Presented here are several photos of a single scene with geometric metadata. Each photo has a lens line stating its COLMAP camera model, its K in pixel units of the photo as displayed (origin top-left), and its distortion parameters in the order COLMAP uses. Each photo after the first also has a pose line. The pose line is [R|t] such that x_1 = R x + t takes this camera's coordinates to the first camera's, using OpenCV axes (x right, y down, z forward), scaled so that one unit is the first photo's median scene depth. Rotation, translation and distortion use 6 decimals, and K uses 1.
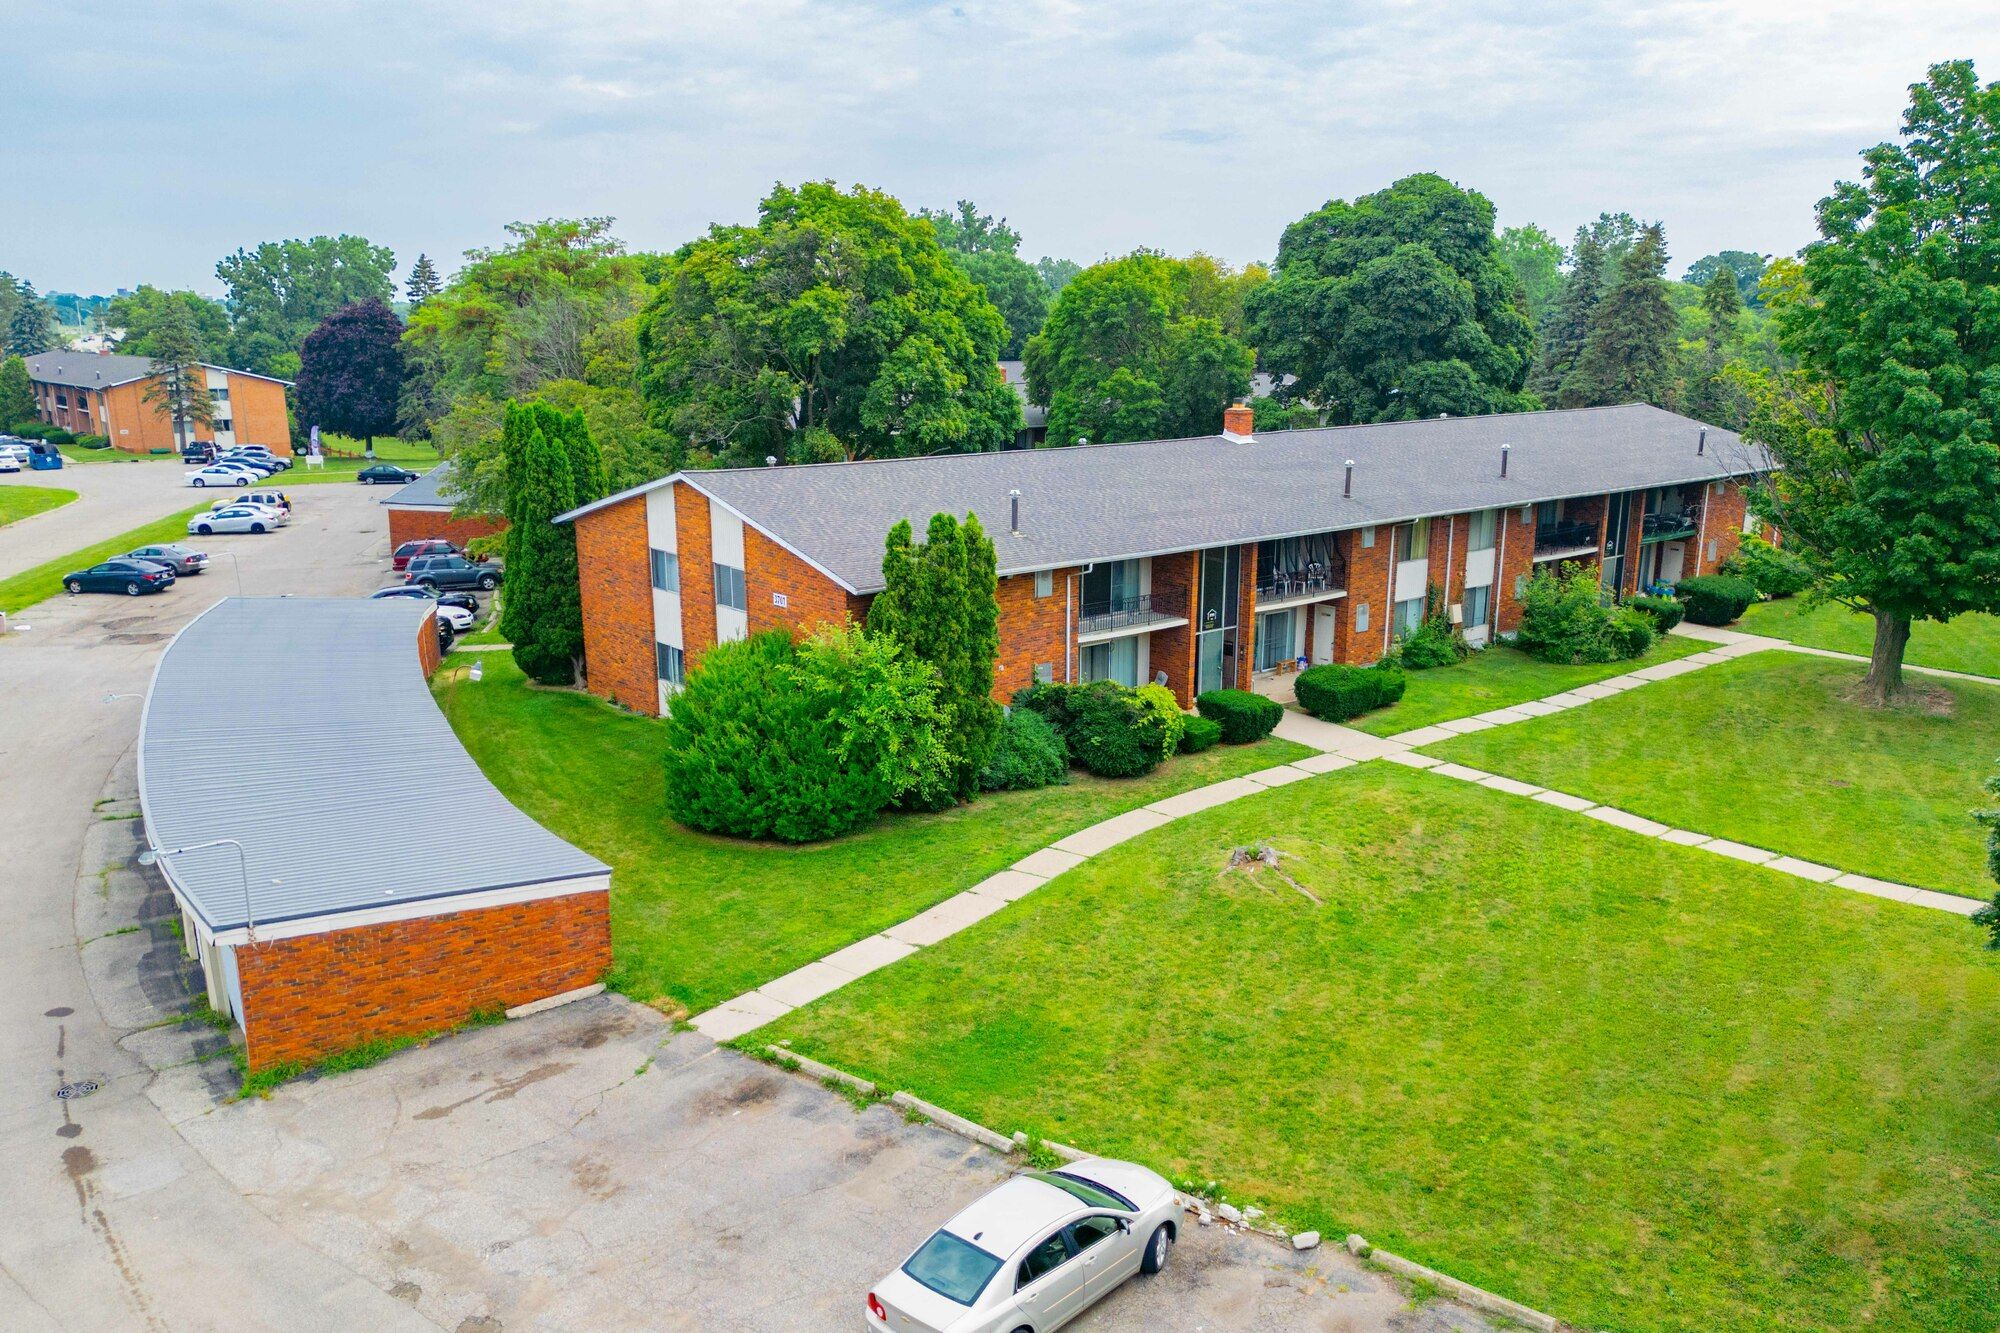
lens RADIAL K [[1396.3, 0, 1003.4], [0, 1396.3, 710.7], [0, 0, 1]] dist [-0.001107, -0.000800]
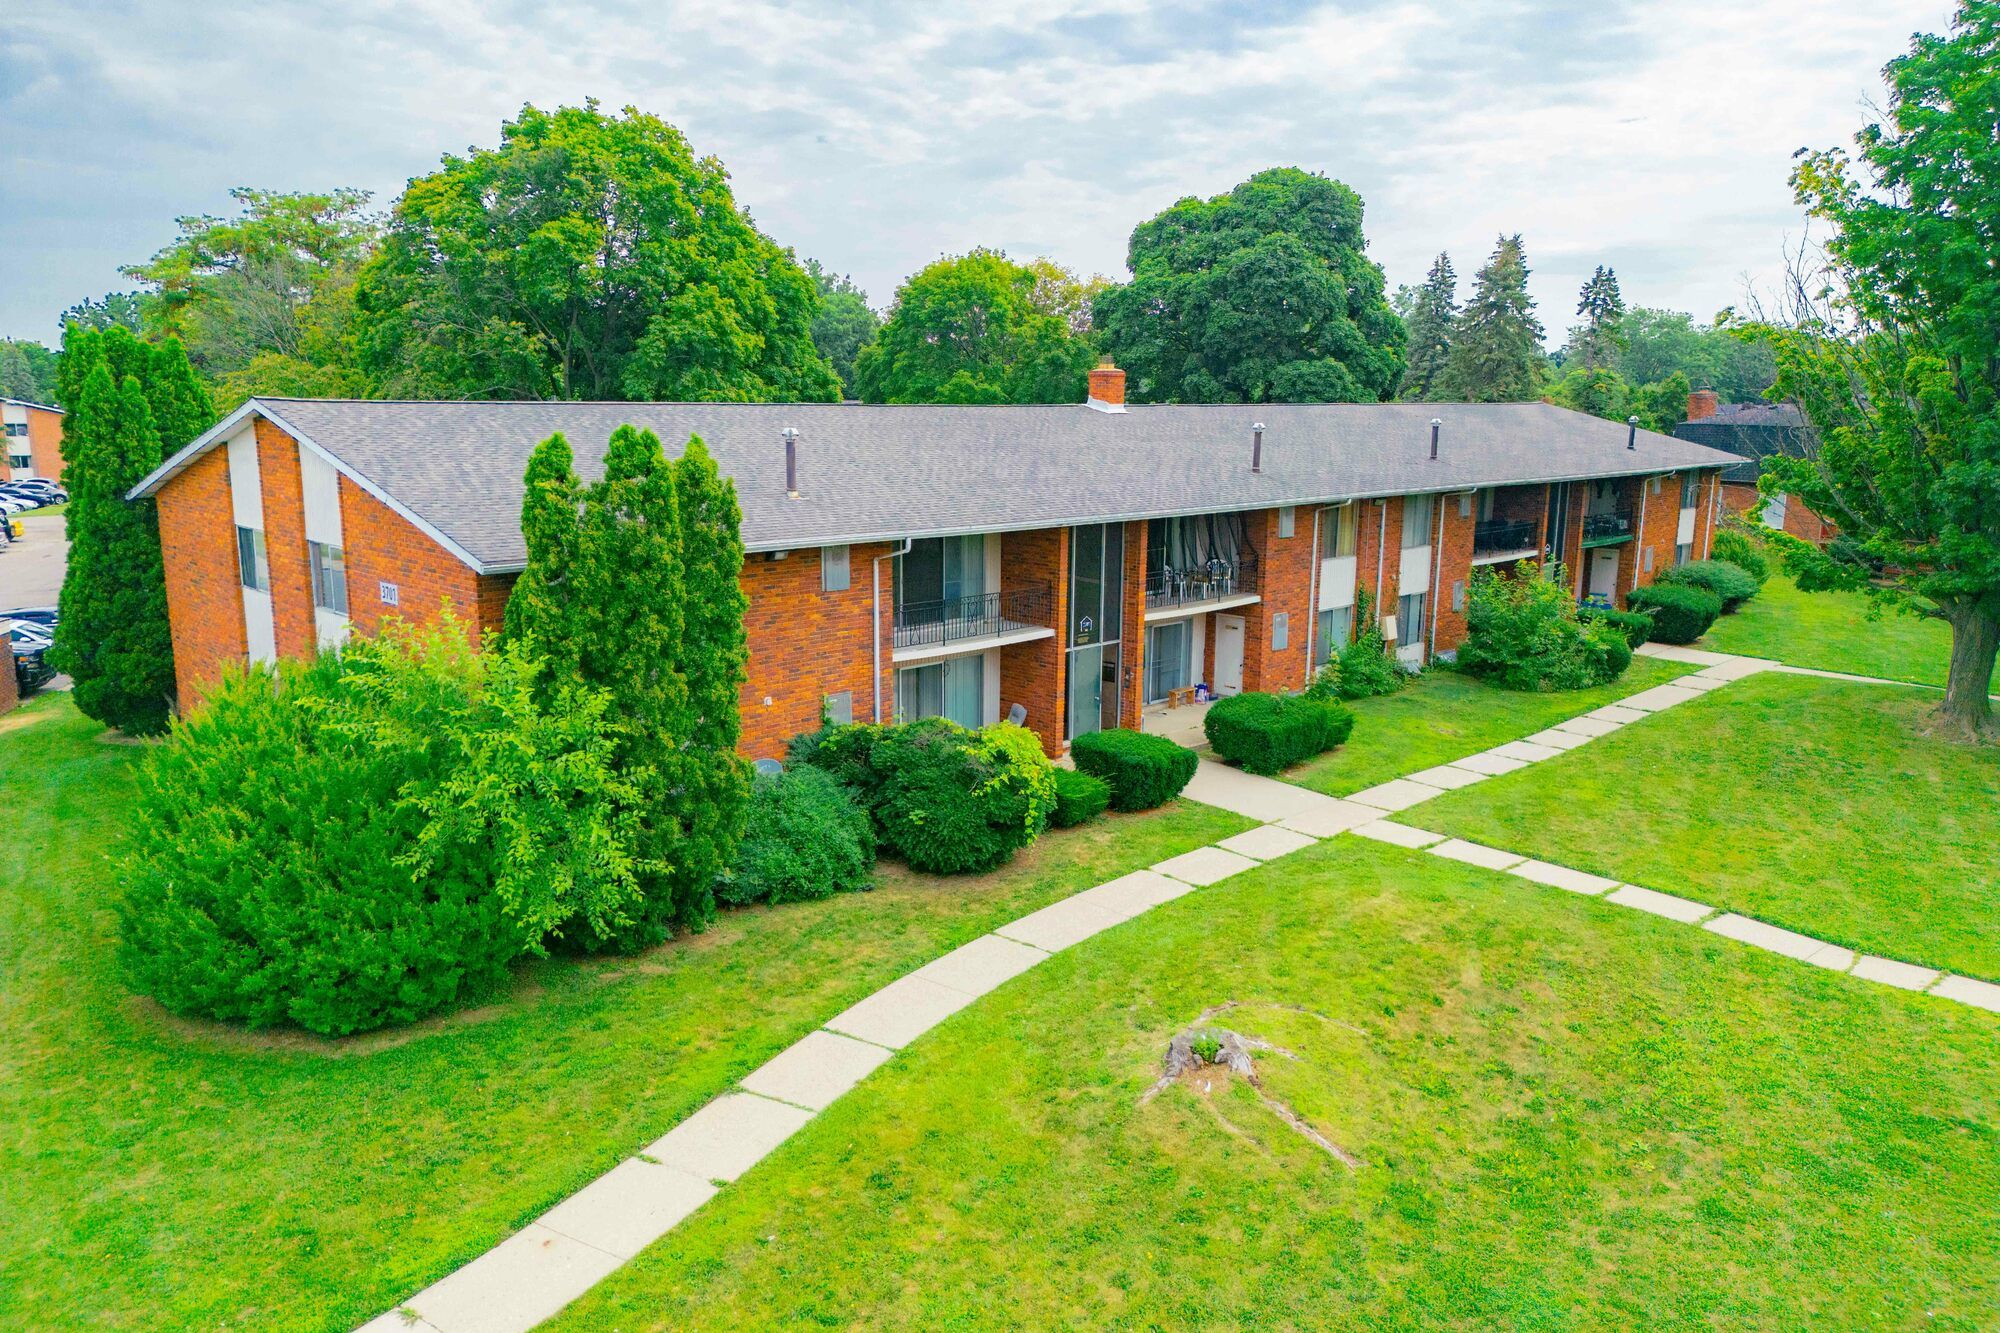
lens RADIAL K [[1412.3, 0, 1010.4], [0, 1412.3, 695.3], [0, 0, 1]] dist [0.440400, -0.000406]
pose [[0.993448, -0.009573, 0.113883, 0.027551], [0.013811, 0.999239, -0.036476, -0.006563], [-0.113447, 0.037810, 0.992824, 0.280160]]
